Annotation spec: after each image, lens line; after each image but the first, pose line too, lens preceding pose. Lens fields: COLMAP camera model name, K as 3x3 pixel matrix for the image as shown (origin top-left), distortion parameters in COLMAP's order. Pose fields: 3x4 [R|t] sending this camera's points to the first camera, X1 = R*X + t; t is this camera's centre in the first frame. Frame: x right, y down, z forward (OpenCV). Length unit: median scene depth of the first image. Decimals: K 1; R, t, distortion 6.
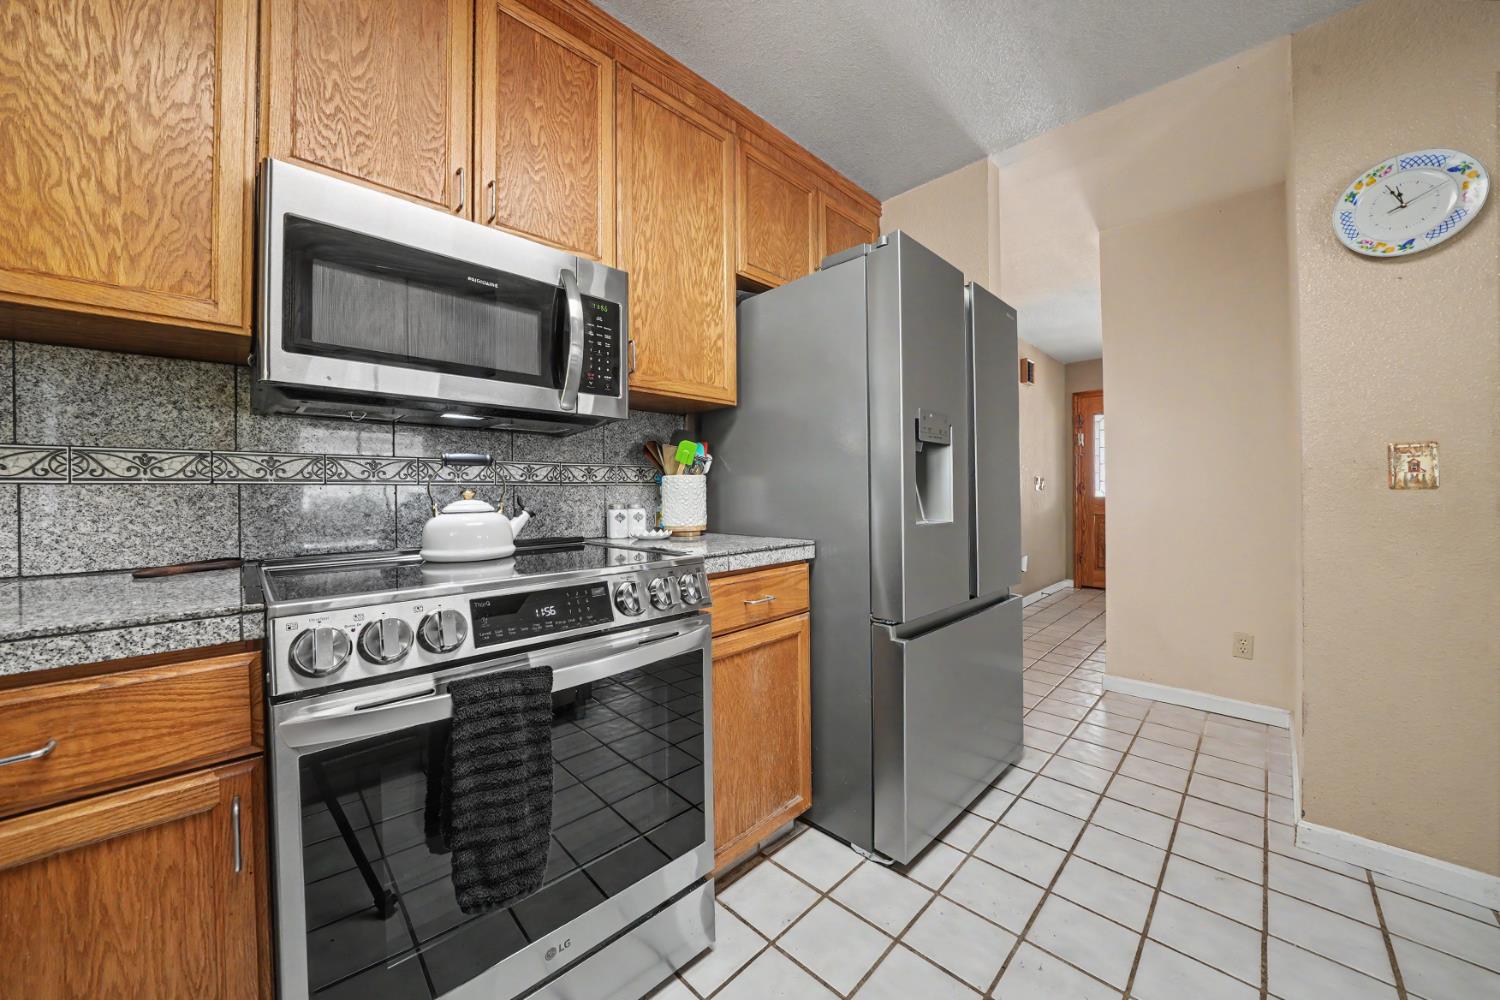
lens RADIAL K [[536.7, 0, 754.2], [0, 536.7, 493.4], [0, 0, 1]] dist [-0.022619, 0.000830]
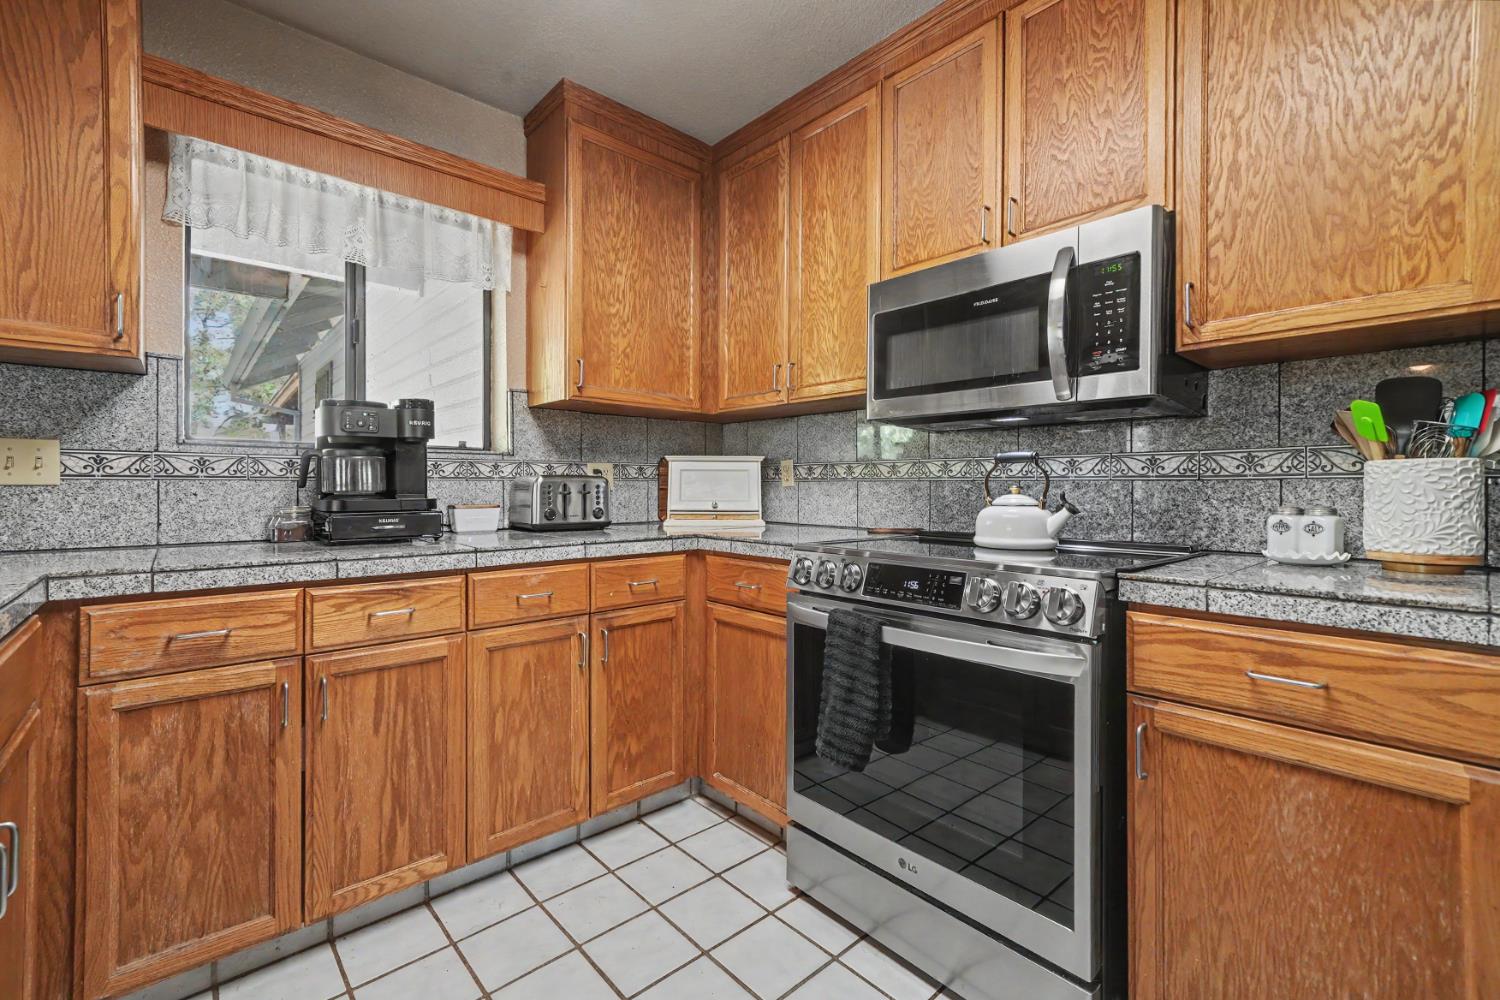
lens RADIAL K [[638.3, 0, 762.7], [0, 638.3, 489.0], [0, 0, 1]] dist [0.007713, 0.000339]
pose [[-0.042213, 0.006539, -0.999087, 0.719537], [-0.011038, 0.999914, 0.007011, -0.001389], [0.999048, 0.011324, -0.042137, 0.481506]]
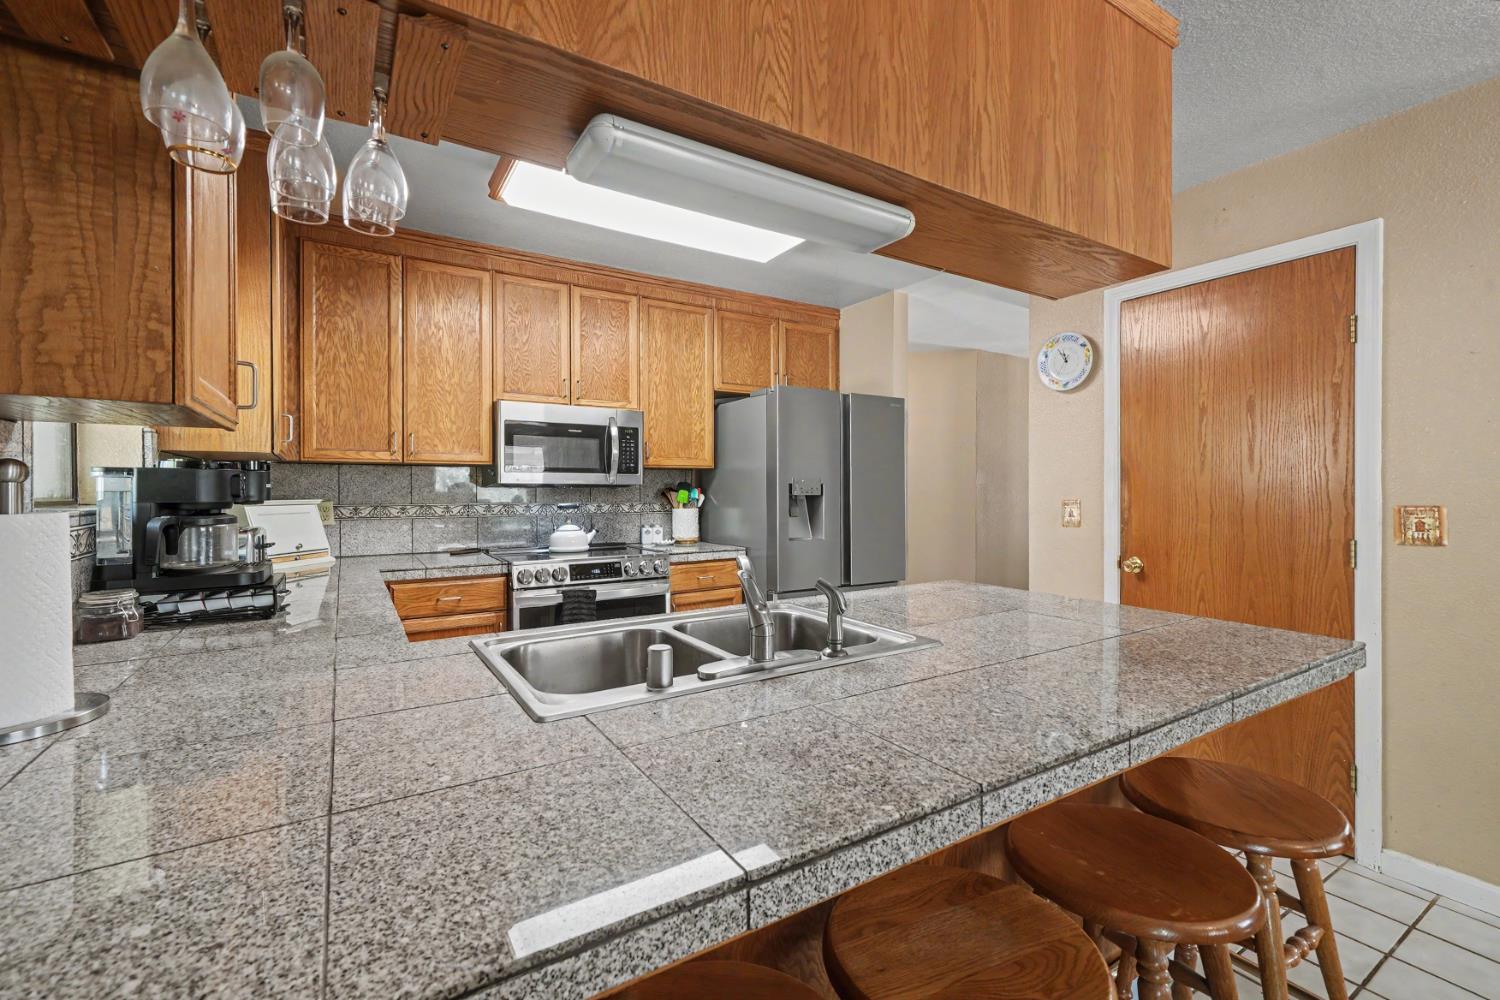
lens RADIAL K [[638.3, 0, 752.4], [0, 638.3, 495.3], [0, 0, 1]] dist [0.007713, 0.000339]
pose [[0.977063, 0.007783, -0.212808, 0.677169], [-0.007230, 0.999968, 0.003373, -0.109871], [0.212827, -0.001757, 0.977088, -1.253178]]
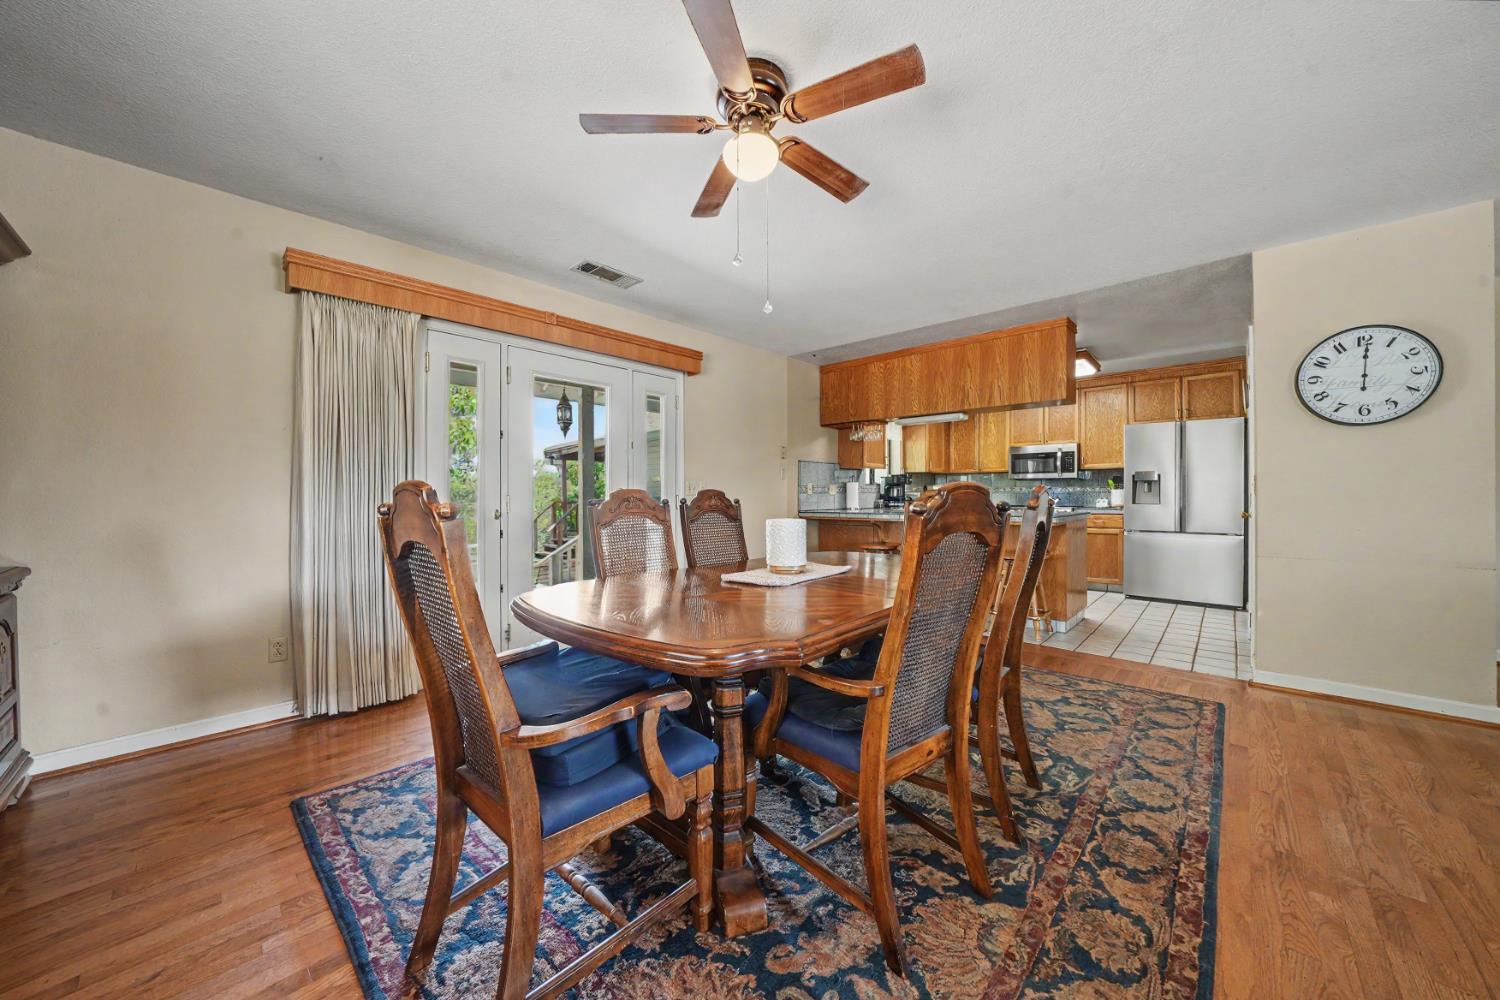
lens RADIAL K [[536.7, 0, 757.2], [0, 536.7, 494.5], [0, 0, 1]] dist [-0.022619, 0.000830]
pose [[0.054804, 0.017401, -0.998346, 3.900729], [-0.001871, 0.999848, 0.017324, -0.073523], [0.998495, 0.000919, 0.054828, -1.798586]]
